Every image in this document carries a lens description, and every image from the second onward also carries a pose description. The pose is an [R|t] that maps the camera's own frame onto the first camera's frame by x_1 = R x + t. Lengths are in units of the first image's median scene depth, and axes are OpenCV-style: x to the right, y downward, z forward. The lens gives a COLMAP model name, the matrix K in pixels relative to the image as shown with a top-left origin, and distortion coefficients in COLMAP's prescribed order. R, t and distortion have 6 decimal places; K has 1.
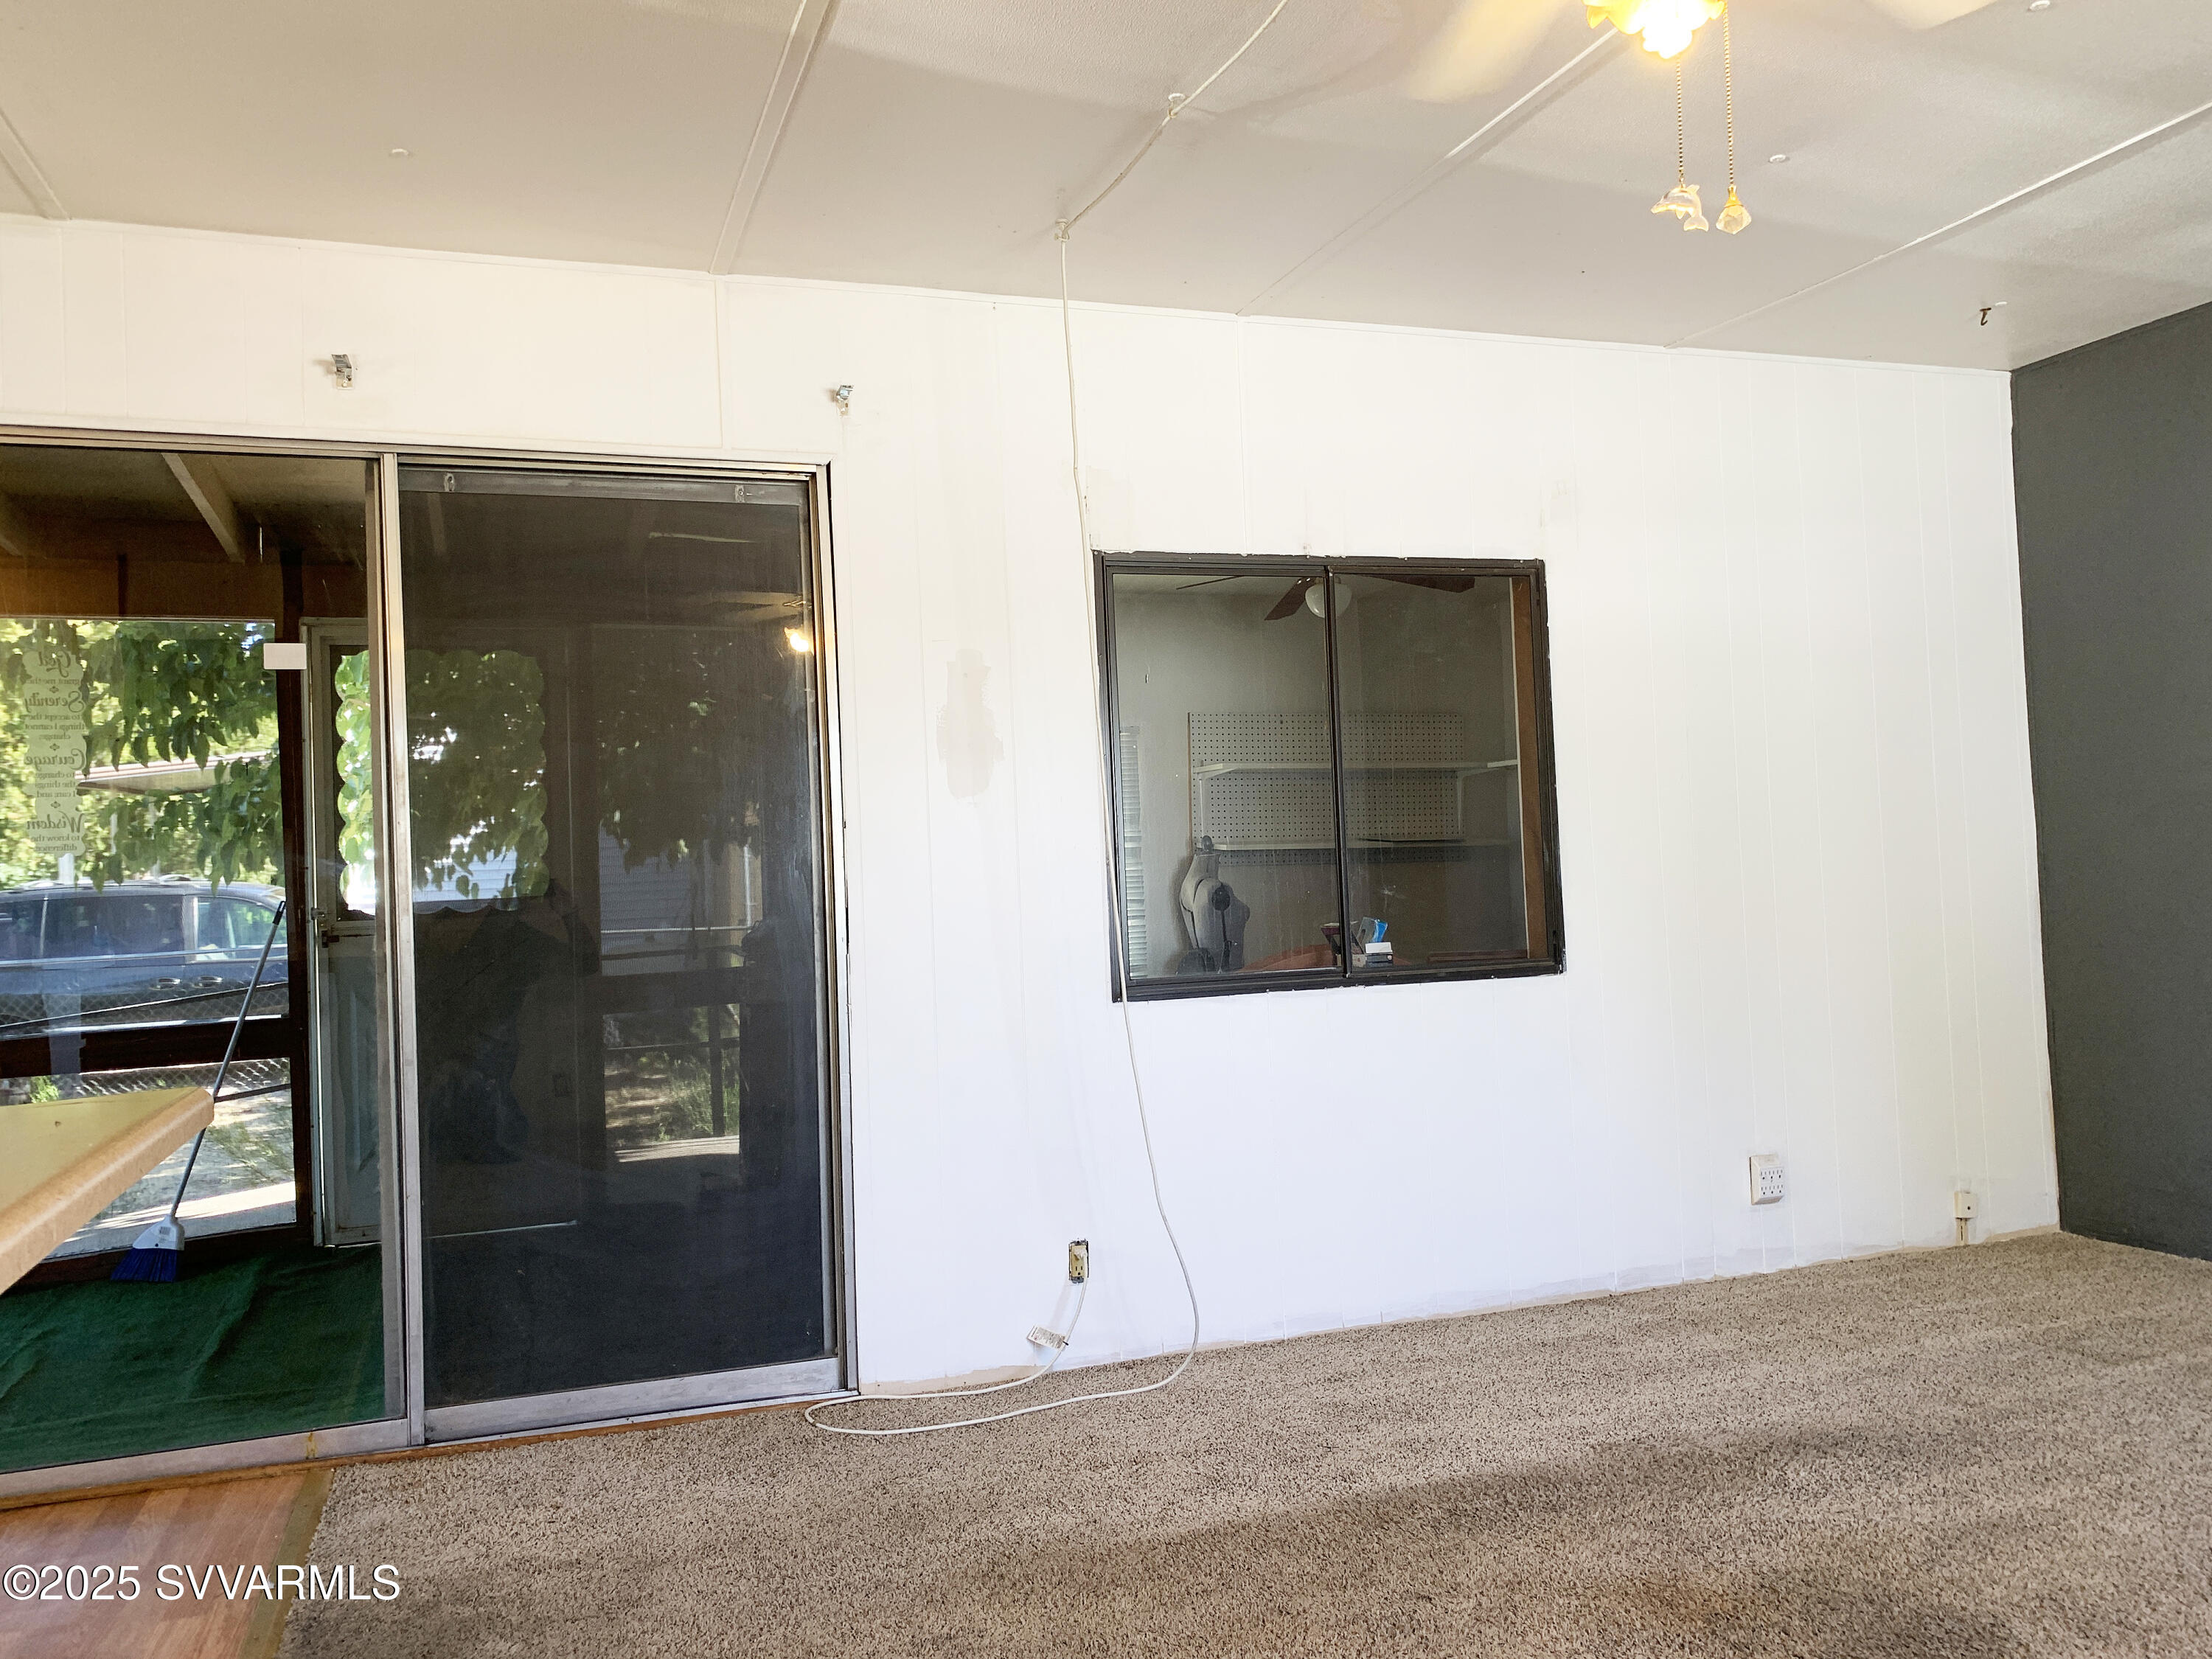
lens RADIAL K [[1729.2, 0, 1106.0], [0, 1729.2, 829.5], [0, 0, 1]] dist [0.010071, -0.000789]
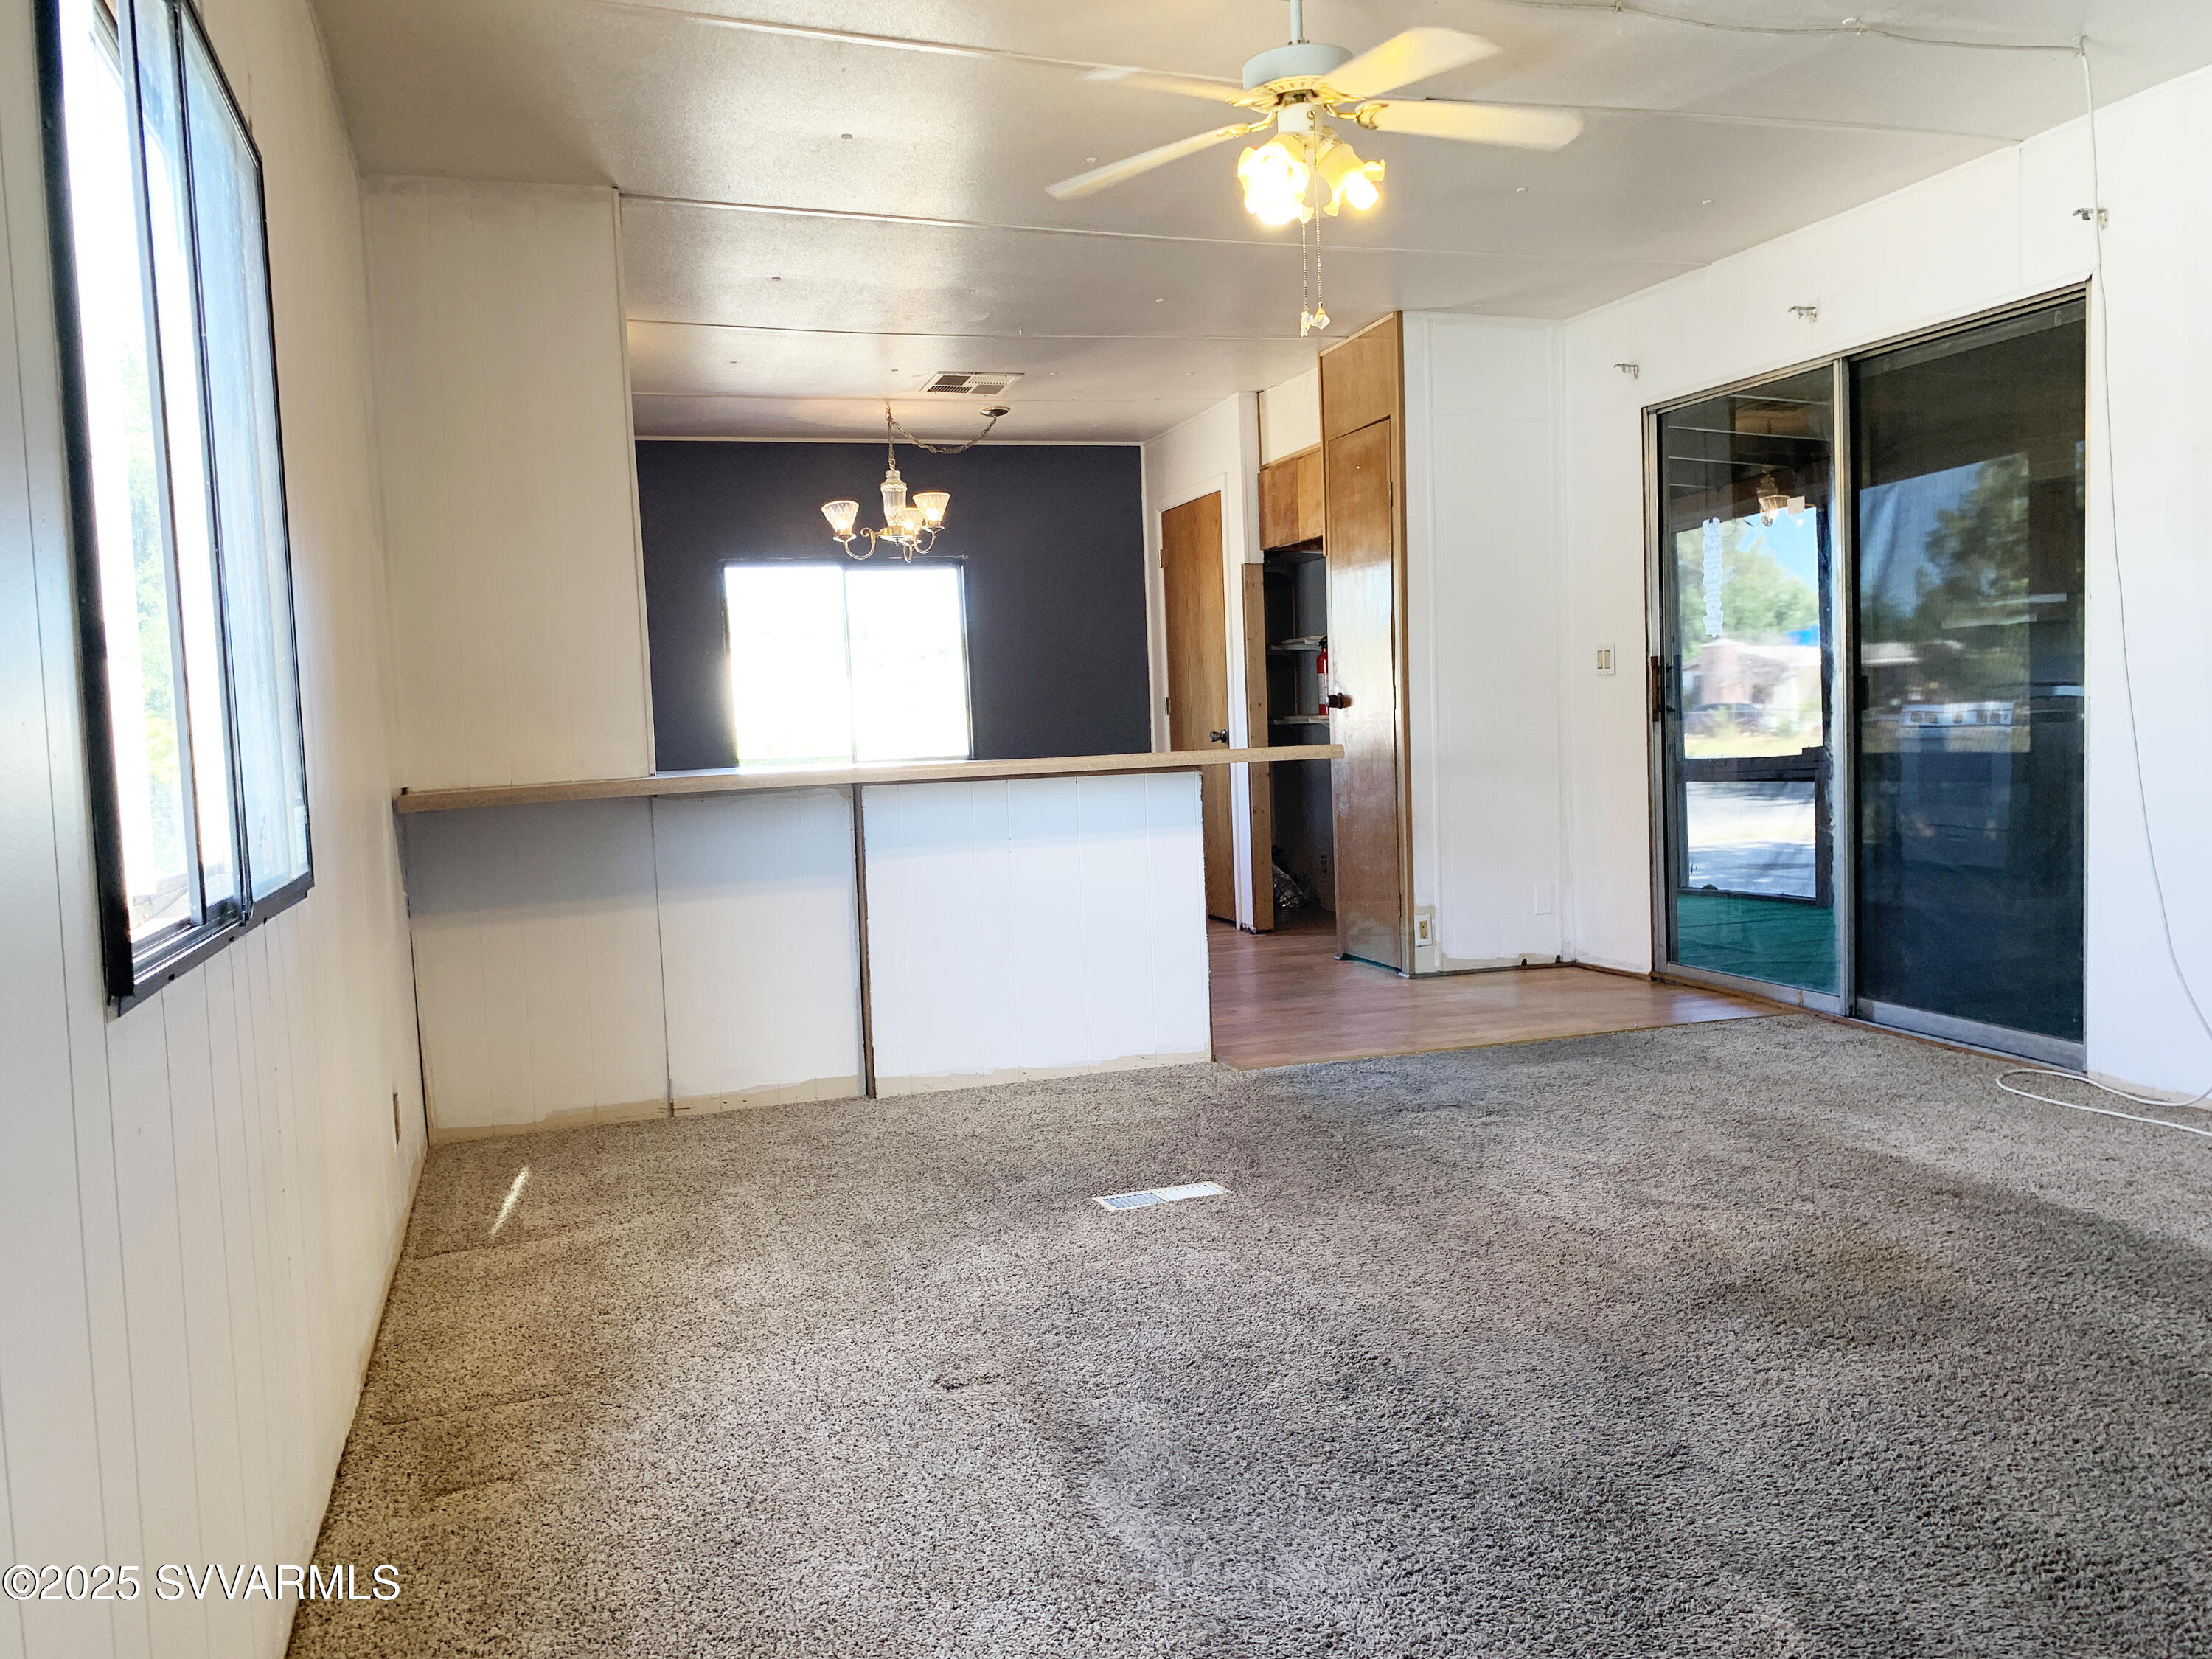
lens RADIAL K [[1729.2, 0, 1106.0], [0, 1729.2, 829.5], [0, 0, 1]] dist [0.010071, -0.000789]
pose [[-0.005306, 0.101480, -0.994823, 1.120526], [0.067169, 0.992627, 0.100898, -0.010054], [0.997727, -0.066286, -0.012083, 0.369400]]
